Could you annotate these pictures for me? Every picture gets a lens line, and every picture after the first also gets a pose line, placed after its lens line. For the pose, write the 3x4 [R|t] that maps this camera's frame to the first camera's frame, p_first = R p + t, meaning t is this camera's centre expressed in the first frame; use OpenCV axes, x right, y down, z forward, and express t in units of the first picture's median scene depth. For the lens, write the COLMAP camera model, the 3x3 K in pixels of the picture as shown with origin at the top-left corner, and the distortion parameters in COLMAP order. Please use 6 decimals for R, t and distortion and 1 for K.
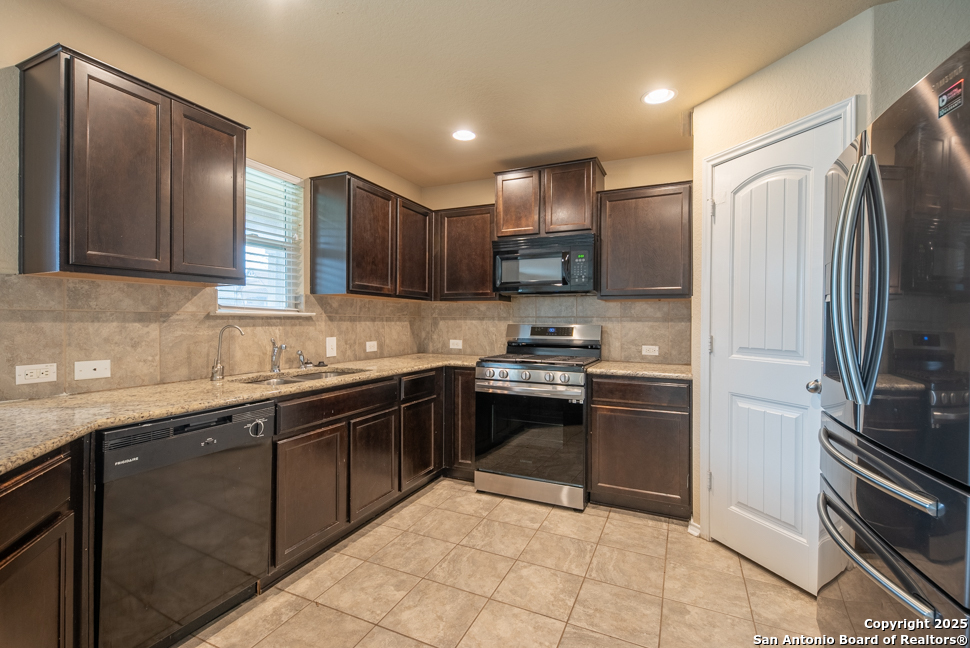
lens RADIAL K [[431.9, 0, 485.0], [0, 431.9, 324.0], [0, 0, 1]] dist [-0.000294, -0.000043]
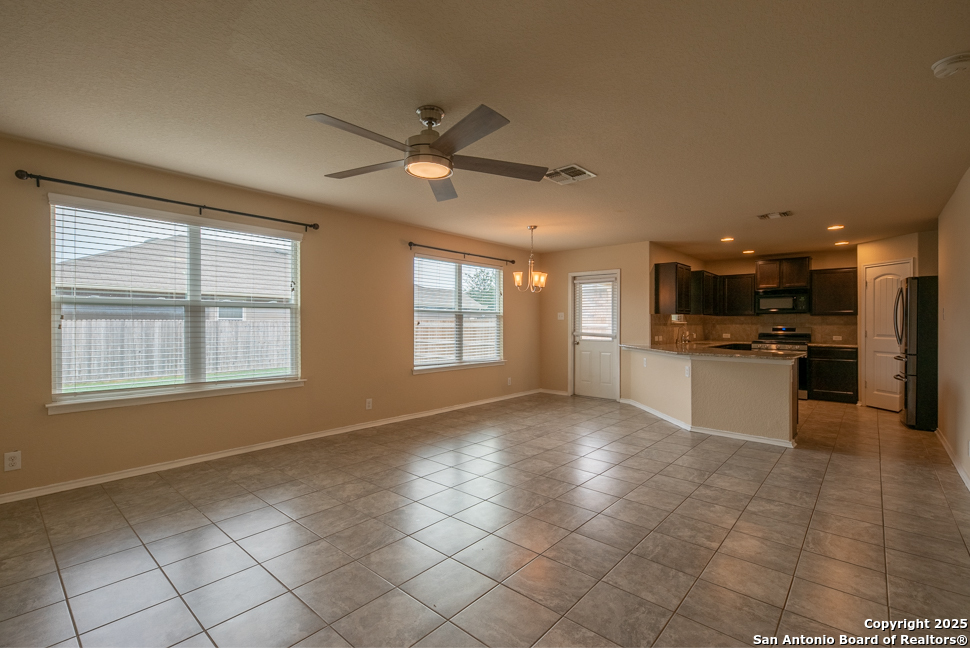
lens RADIAL K [[431.9, 0, 485.0], [0, 431.9, 324.0], [0, 0, 1]] dist [-0.000294, -0.000043]
pose [[0.955153, -0.005468, -0.296063, -0.729382], [0.003924, 0.999975, -0.005809, -0.005733], [0.296087, 0.004387, 0.955151, -1.752689]]
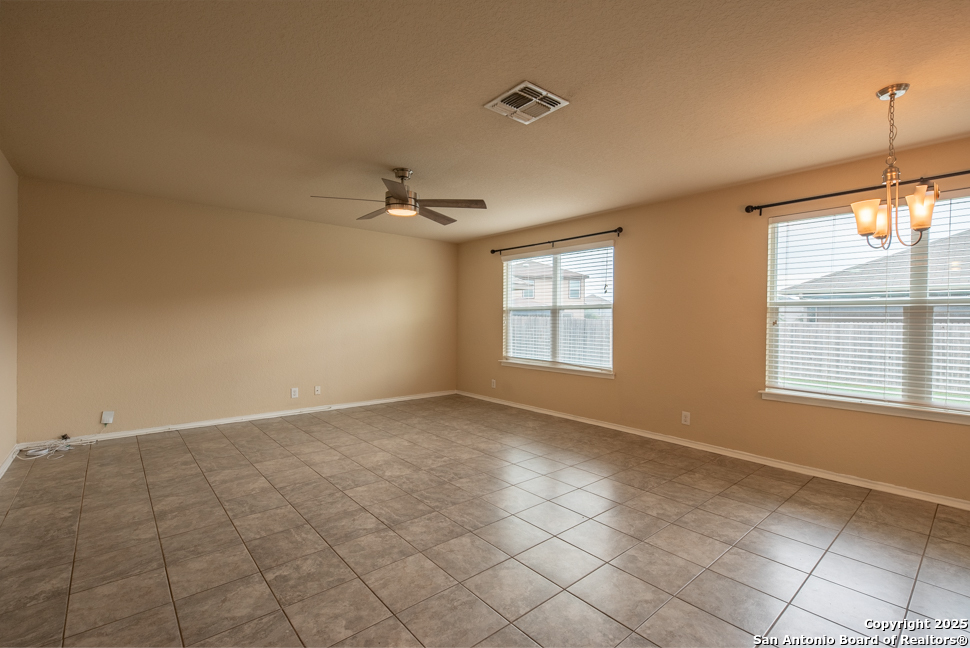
lens RADIAL K [[437.8, 0, 485.0], [0, 437.8, 324.0], [0, 0, 1]] dist [0.007763, -0.000232]
pose [[-0.422081, -0.005954, -0.906538, 1.314512], [-0.021763, 0.999757, 0.003566, -0.004091], [0.906297, 0.021234, -0.422108, 2.877873]]
